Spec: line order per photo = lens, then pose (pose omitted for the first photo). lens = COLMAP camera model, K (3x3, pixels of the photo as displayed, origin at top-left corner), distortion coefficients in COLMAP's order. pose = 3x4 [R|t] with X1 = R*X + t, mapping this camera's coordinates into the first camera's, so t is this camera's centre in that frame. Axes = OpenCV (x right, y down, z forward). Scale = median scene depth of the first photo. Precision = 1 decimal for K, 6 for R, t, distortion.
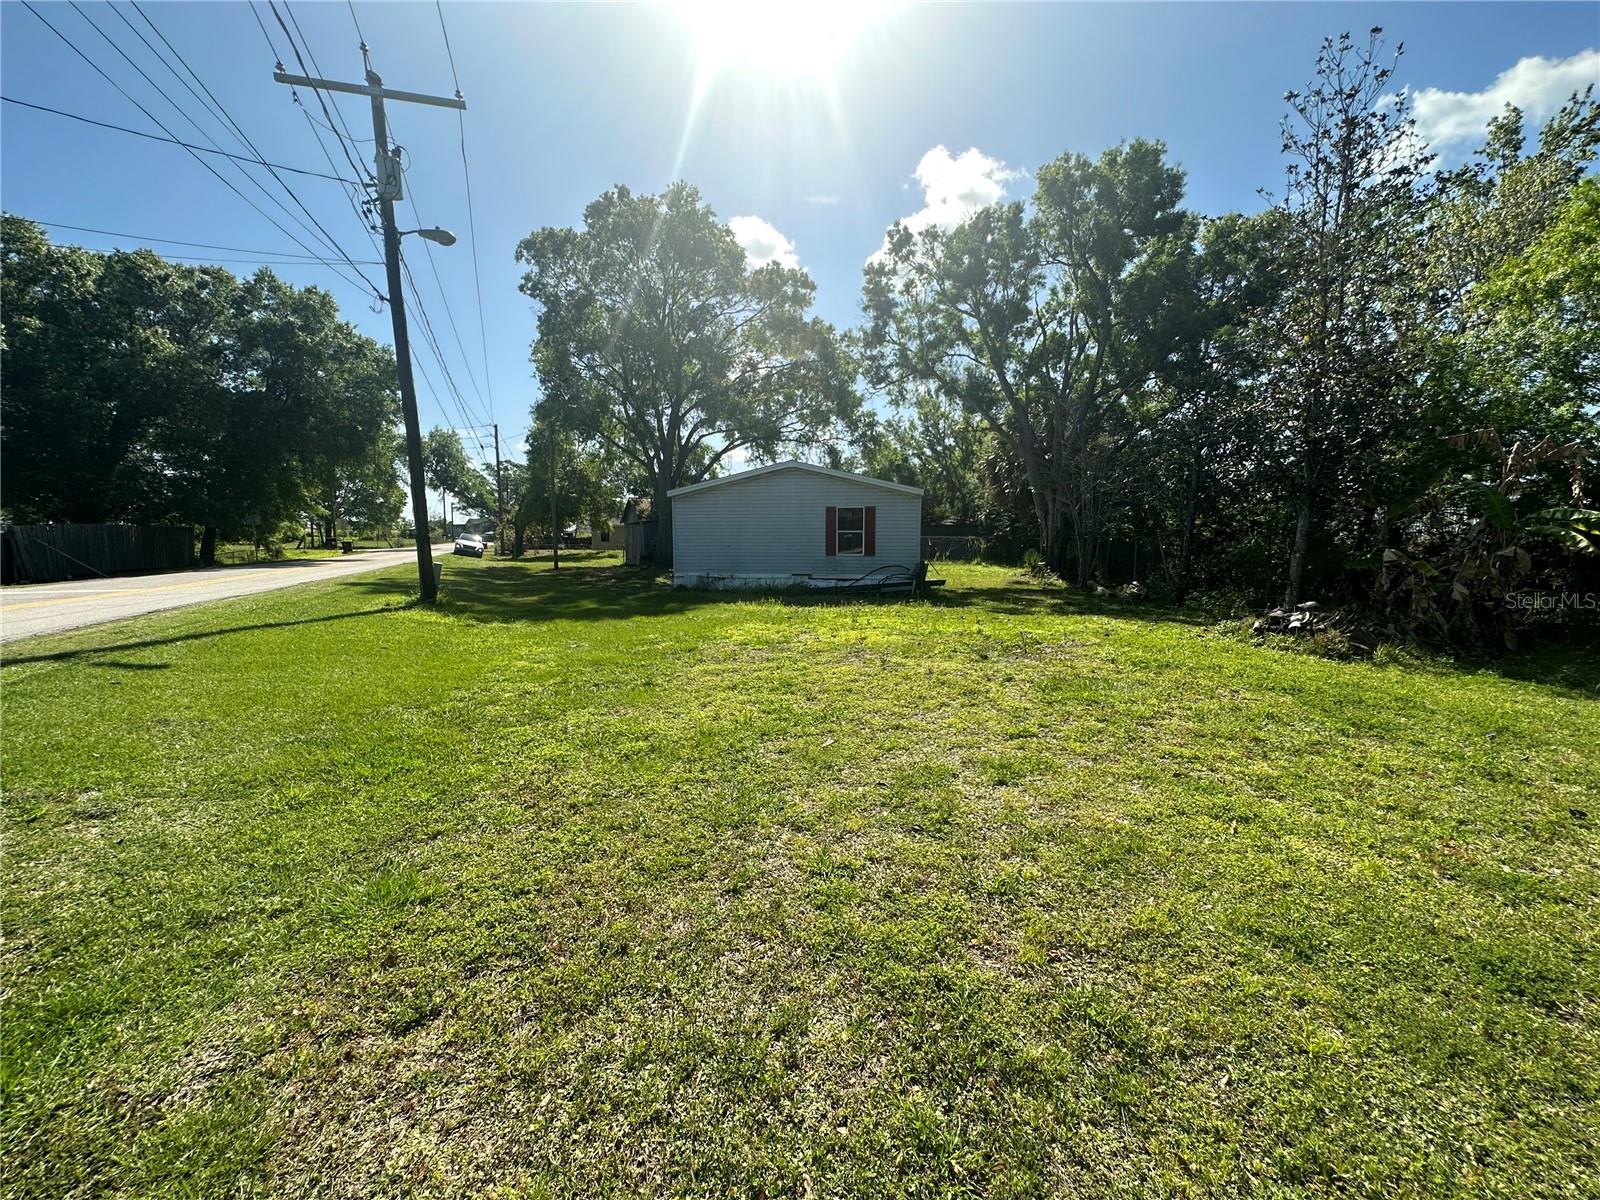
lens RADIAL K [[640.0, 0, 800.0], [0, 640.0, 600.0], [0, 0, 1]] dist [-0.000492, 0.000026]
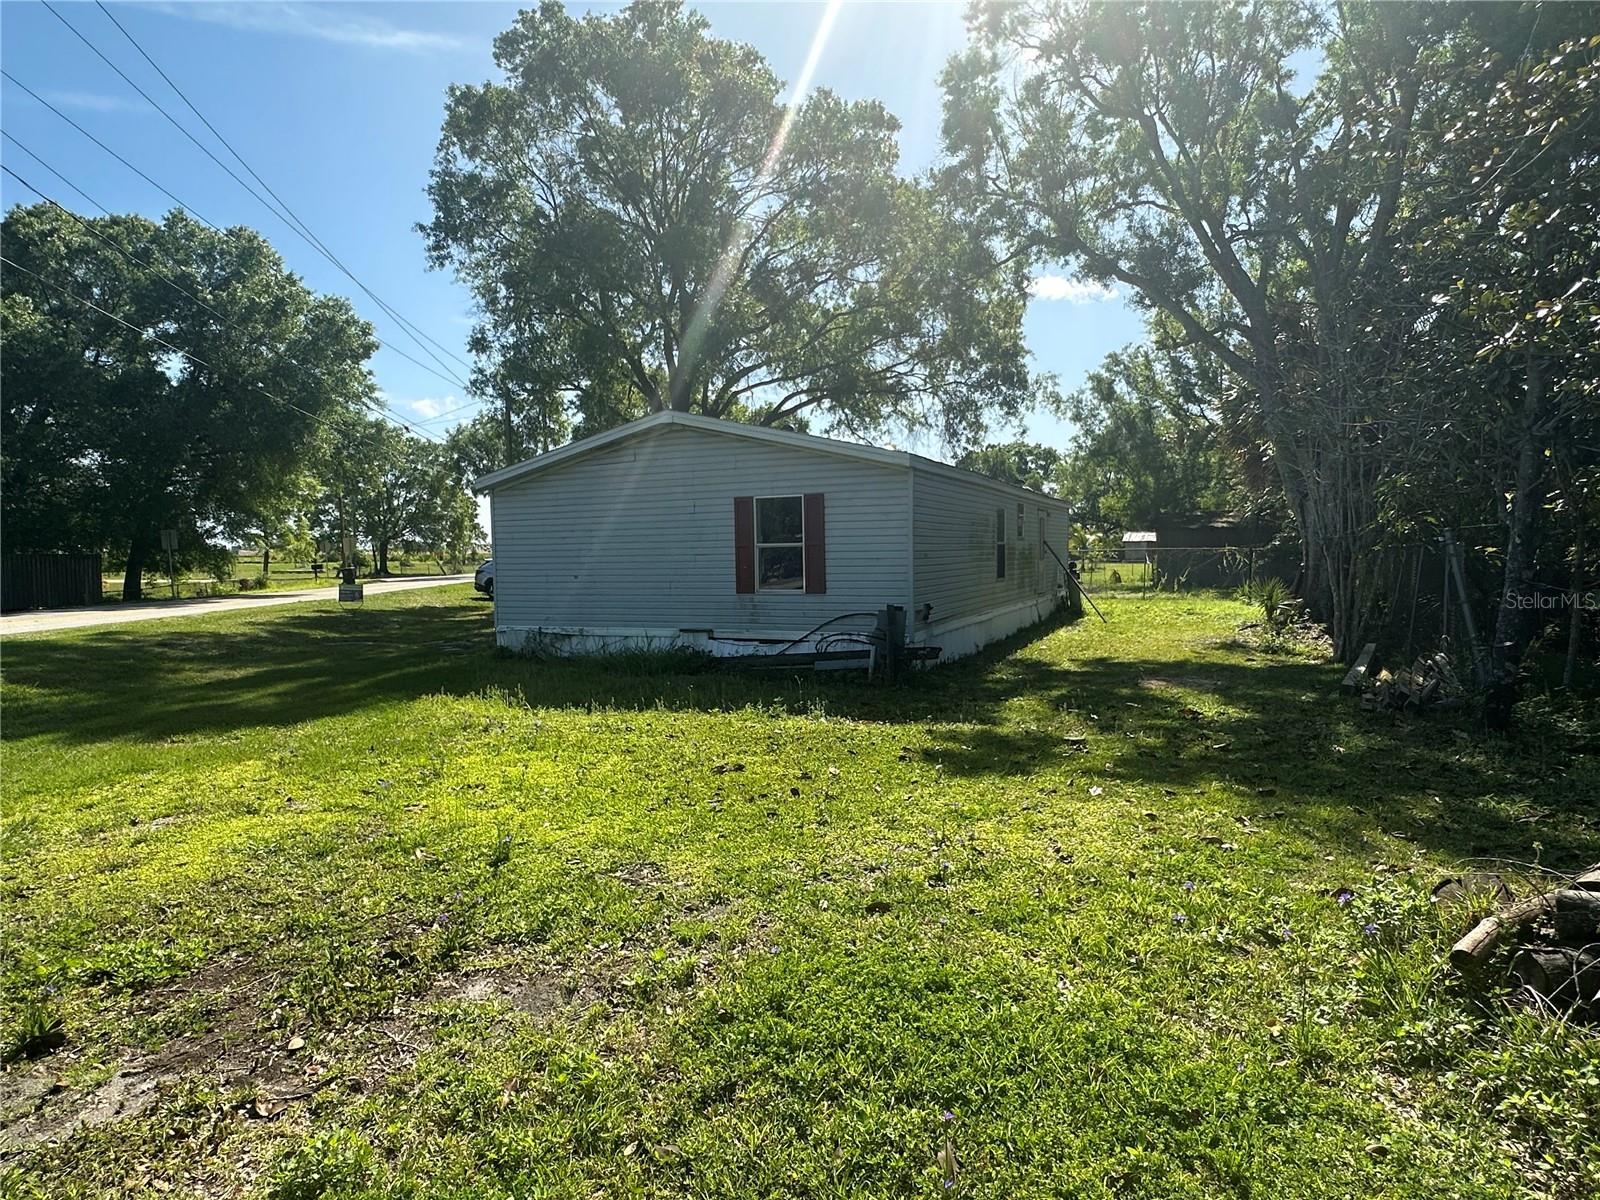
lens RADIAL K [[925.3, 0, 810.3], [0, 925.3, 604.4], [0, 0, 1]] dist [-0.000414, 0.000142]
pose [[0.959361, -0.000342, -0.282181, 0.228153], [-0.011691, 0.999092, -0.040960, -0.023715], [0.281939, 0.042595, 0.958486, 0.238448]]
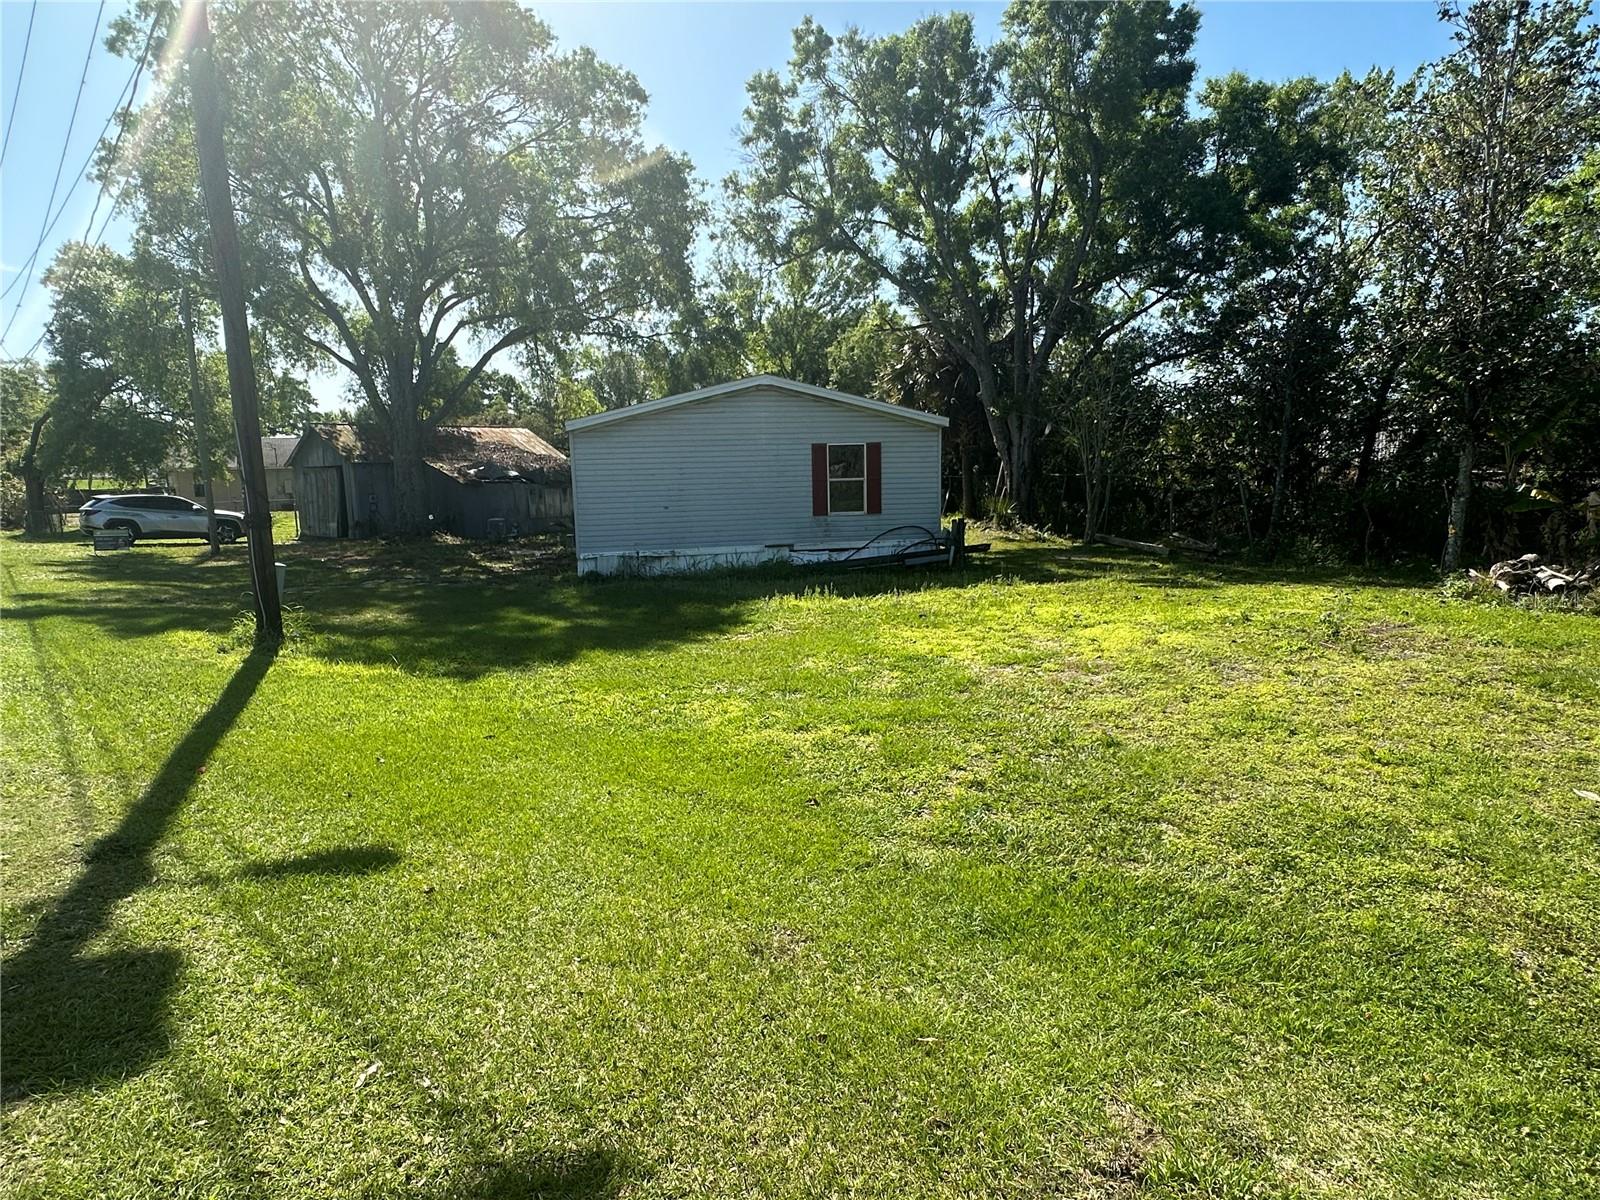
lens RADIAL K [[932.3, 0, 790.4], [0, 932.3, 600.9], [0, 0, 1]] dist [-0.005652, -0.000601]
pose [[0.936323, -0.071060, 0.343874, -0.247672], [0.057145, 0.997091, 0.050445, -0.023295], [-0.346458, -0.027582, 0.937660, 0.060576]]
